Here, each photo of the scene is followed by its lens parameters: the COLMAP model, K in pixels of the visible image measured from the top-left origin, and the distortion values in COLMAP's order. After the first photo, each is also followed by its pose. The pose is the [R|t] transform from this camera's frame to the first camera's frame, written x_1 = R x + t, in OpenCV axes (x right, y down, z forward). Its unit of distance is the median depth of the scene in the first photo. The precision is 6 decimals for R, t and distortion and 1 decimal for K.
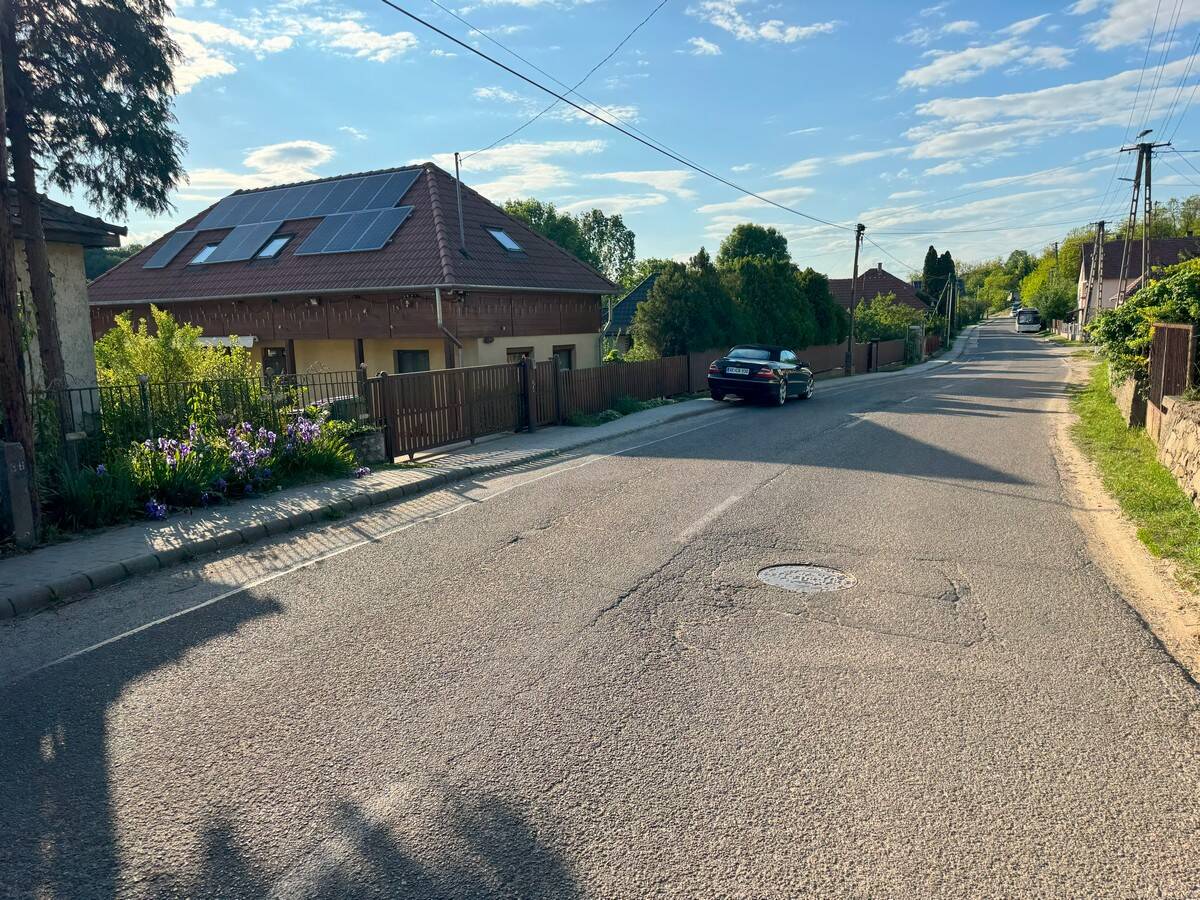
lens RADIAL K [[837.9, 0, 597.4], [0, 837.9, 455.2], [0, 0, 1]] dist [0.106805, -0.152564]
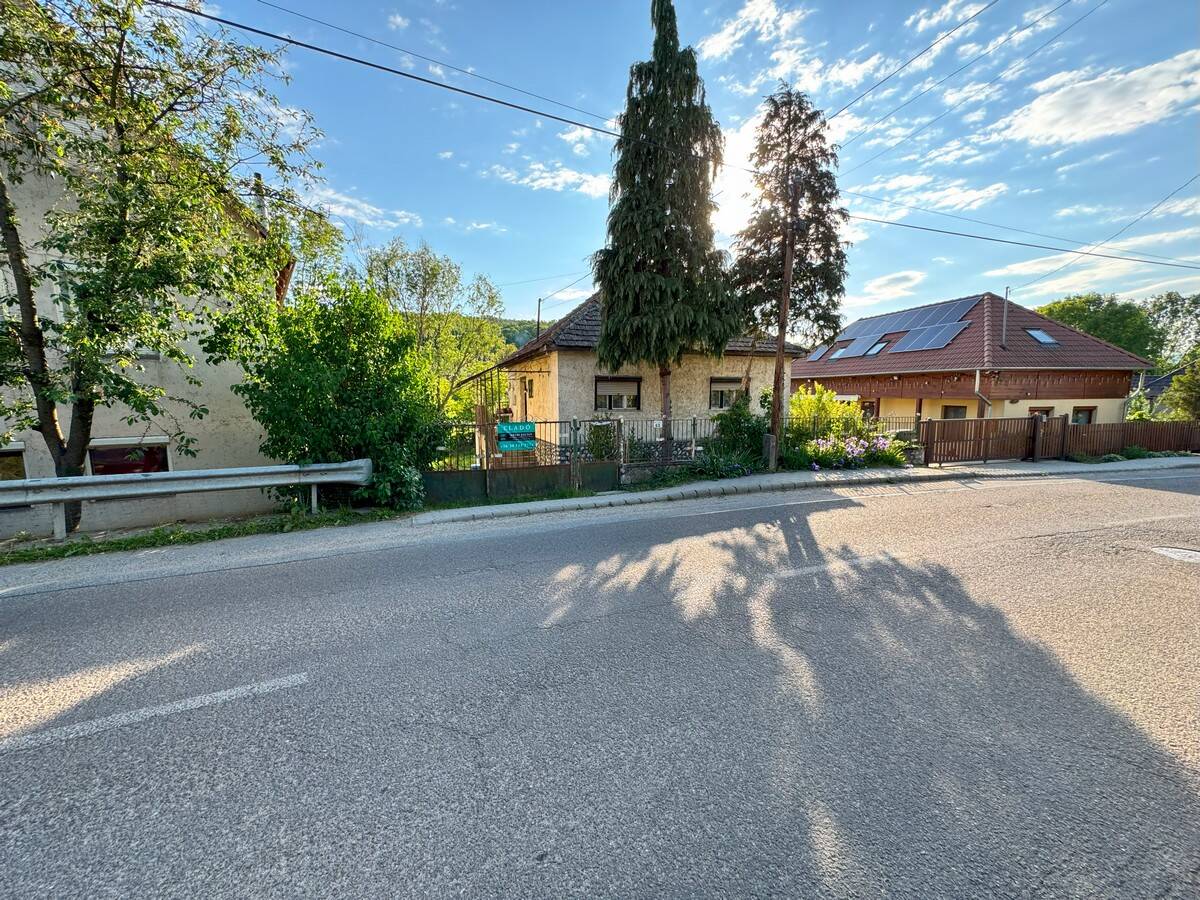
lens RADIAL K [[484.6, 0, 605.4], [0, 484.6, 456.3], [0, 0, 1]] dist [0.010948, -0.000541]
pose [[0.661333, 0.123437, -0.739866, 0.057473], [-0.126951, 0.990556, 0.051786, 0.015274], [0.739271, 0.059679, 0.670758, -0.183249]]
